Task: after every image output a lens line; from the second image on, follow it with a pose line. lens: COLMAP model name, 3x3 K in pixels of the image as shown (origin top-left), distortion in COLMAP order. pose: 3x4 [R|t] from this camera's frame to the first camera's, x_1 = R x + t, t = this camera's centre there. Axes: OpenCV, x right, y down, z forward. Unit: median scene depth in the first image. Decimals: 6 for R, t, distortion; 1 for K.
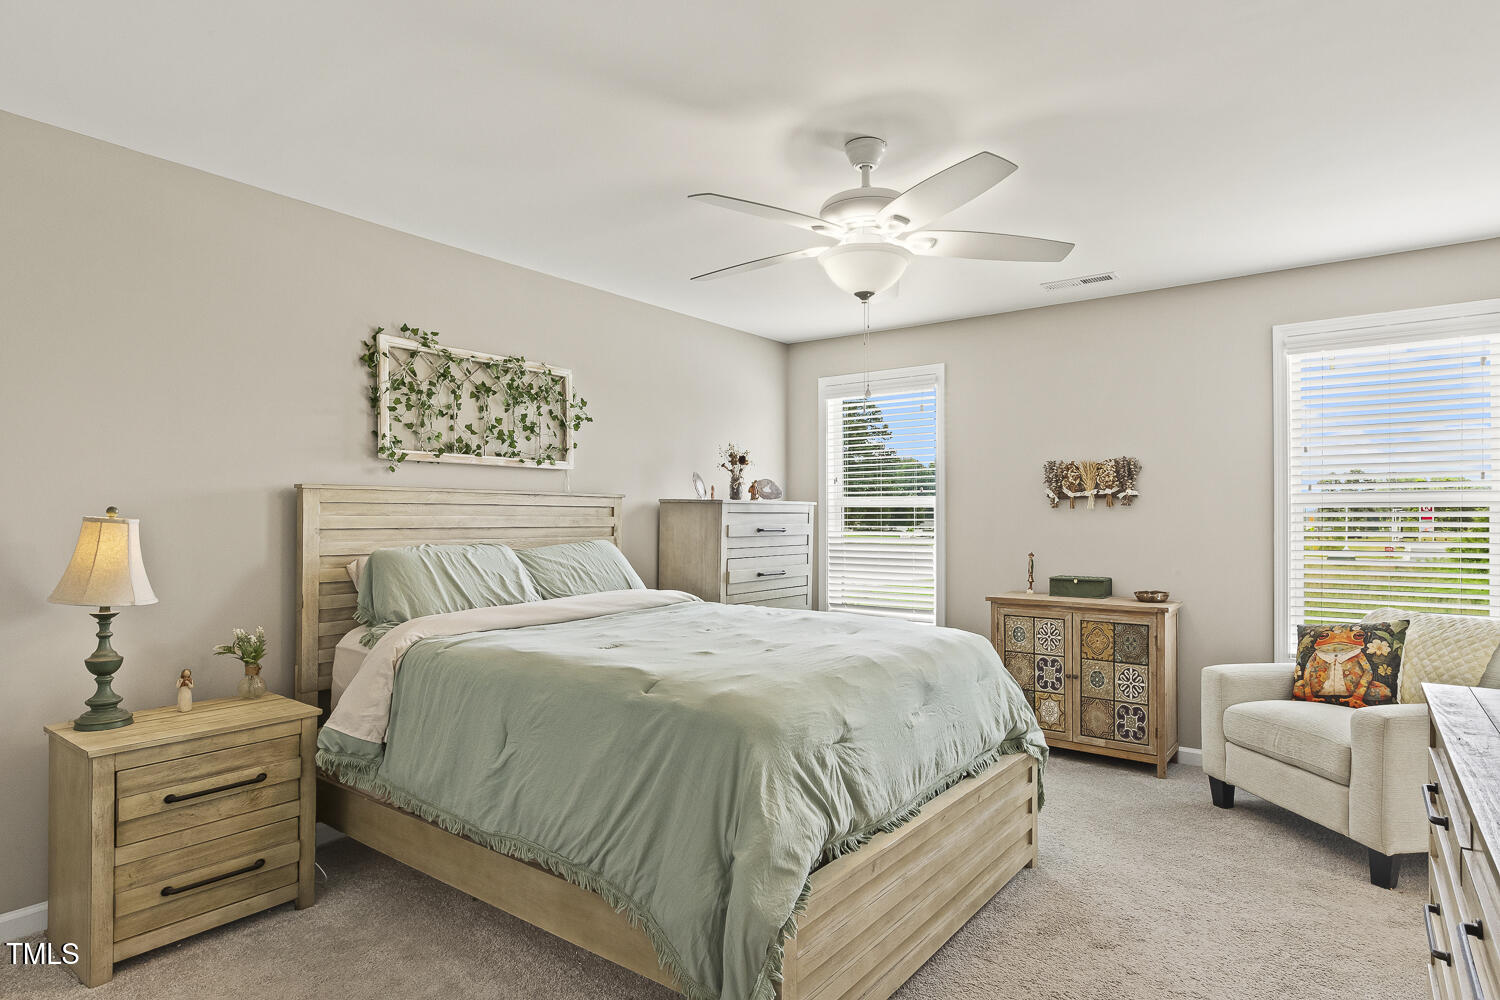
lens RADIAL K [[814.1, 0, 752.5], [0, 814.1, 505.9], [0, 0, 1]] dist [-0.004531, 0.000543]
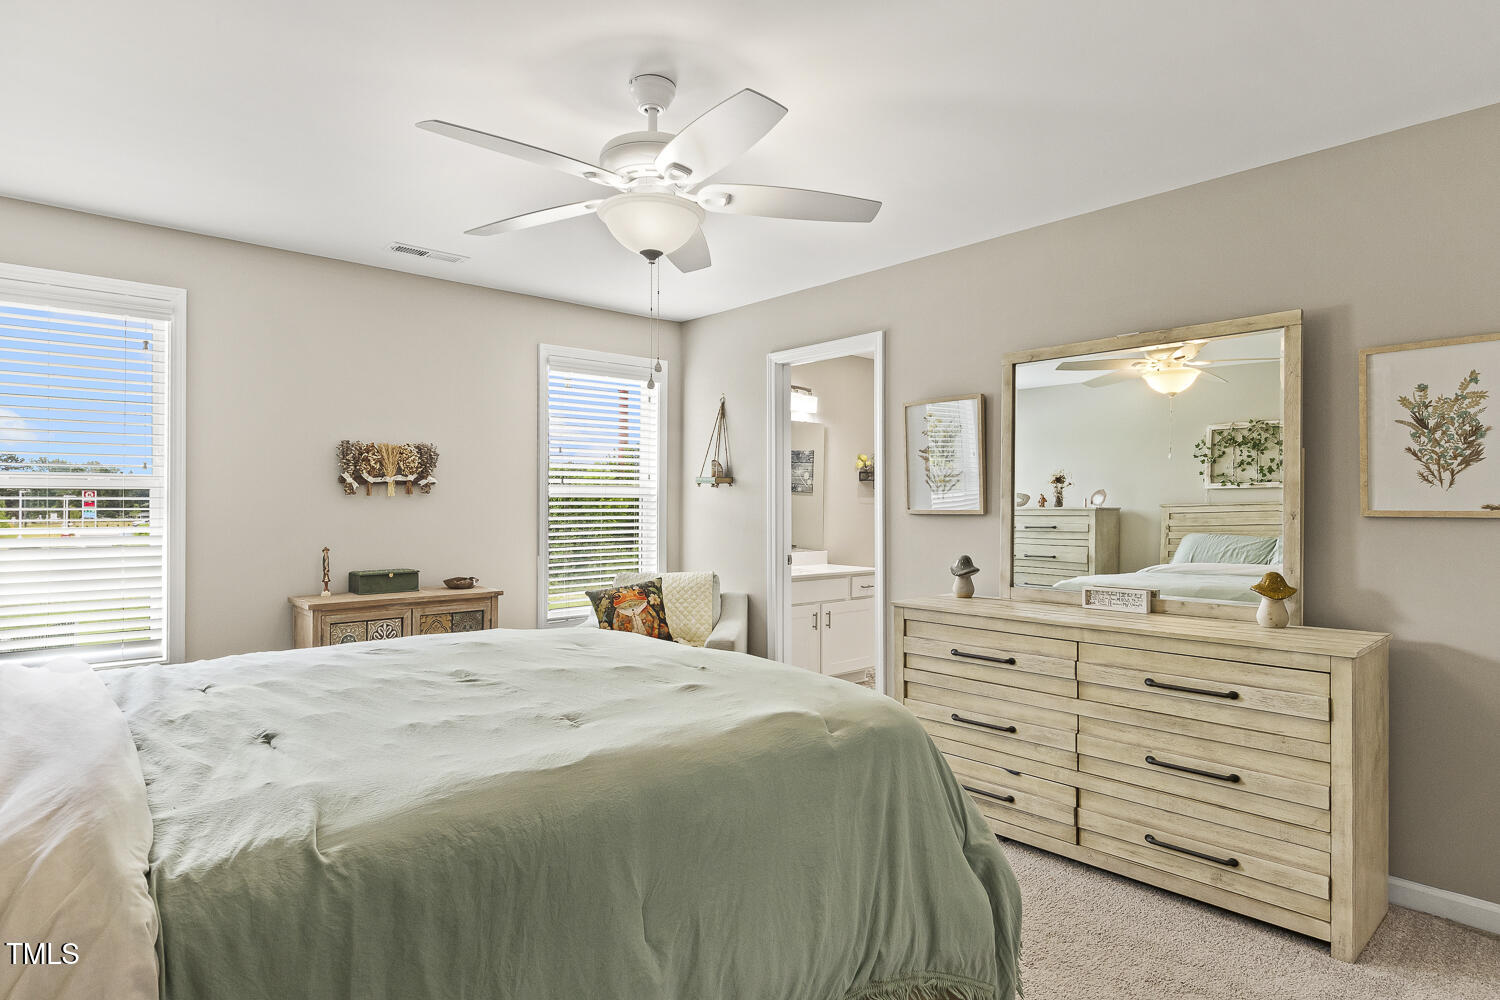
lens RADIAL K [[814.1, 0, 751.1], [0, 814.1, 502.9], [0, 0, 1]] dist [-0.004531, 0.000543]
pose [[0.204683, -0.000682, 0.978828, -0.410036], [-0.014466, 0.999888, 0.003721, 0.002026], [-0.978722, -0.014921, 0.204650, 0.414612]]
